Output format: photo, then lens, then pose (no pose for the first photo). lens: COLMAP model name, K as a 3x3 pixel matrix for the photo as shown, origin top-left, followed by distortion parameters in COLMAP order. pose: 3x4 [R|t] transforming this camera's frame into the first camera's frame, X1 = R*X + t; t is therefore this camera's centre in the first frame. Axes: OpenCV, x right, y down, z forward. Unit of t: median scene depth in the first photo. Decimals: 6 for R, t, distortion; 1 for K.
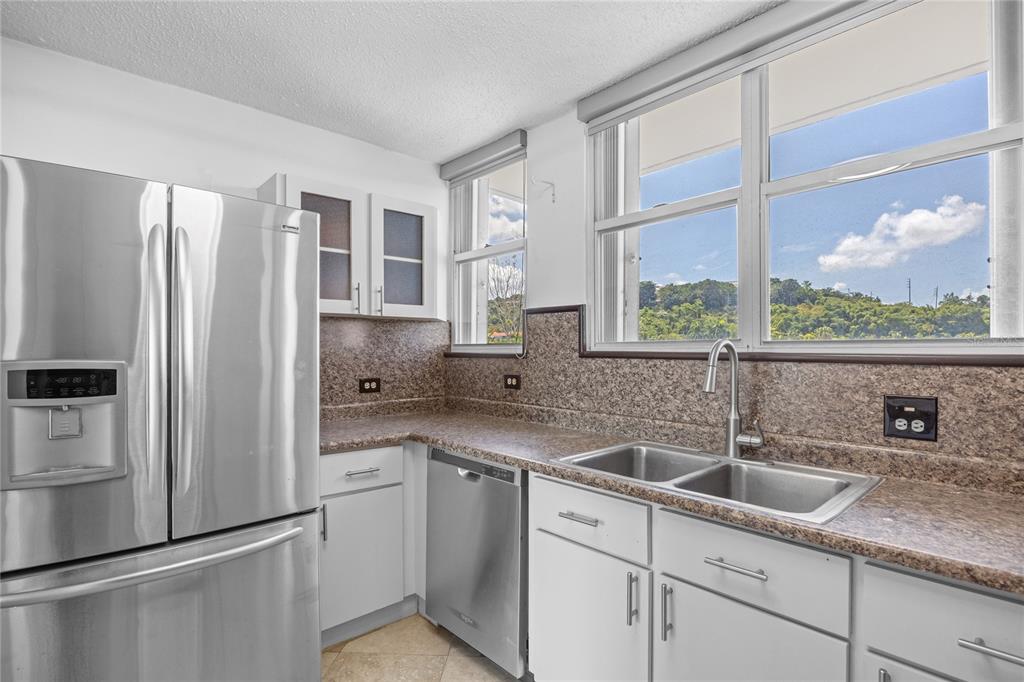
lens RADIAL K [[494.9, 0, 512.3], [0, 494.9, 355.6], [0, 0, 1]] dist [0.001484, -0.008578]
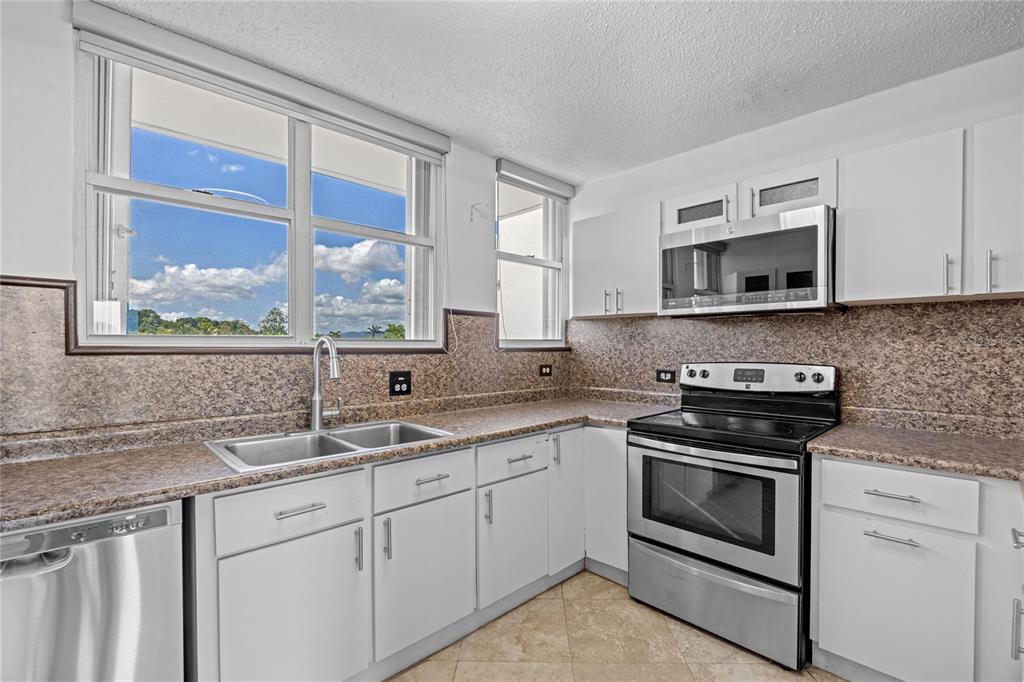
lens RADIAL K [[457.4, 0, 515.3], [0, 457.4, 352.2], [0, 0, 1]] dist [-0.009501, -0.000658]
pose [[-0.027164, -0.011737, 0.999562, -0.794665], [0.009322, 0.999885, 0.011994, -0.003096], [-0.999588, 0.009644, -0.027051, 0.571781]]
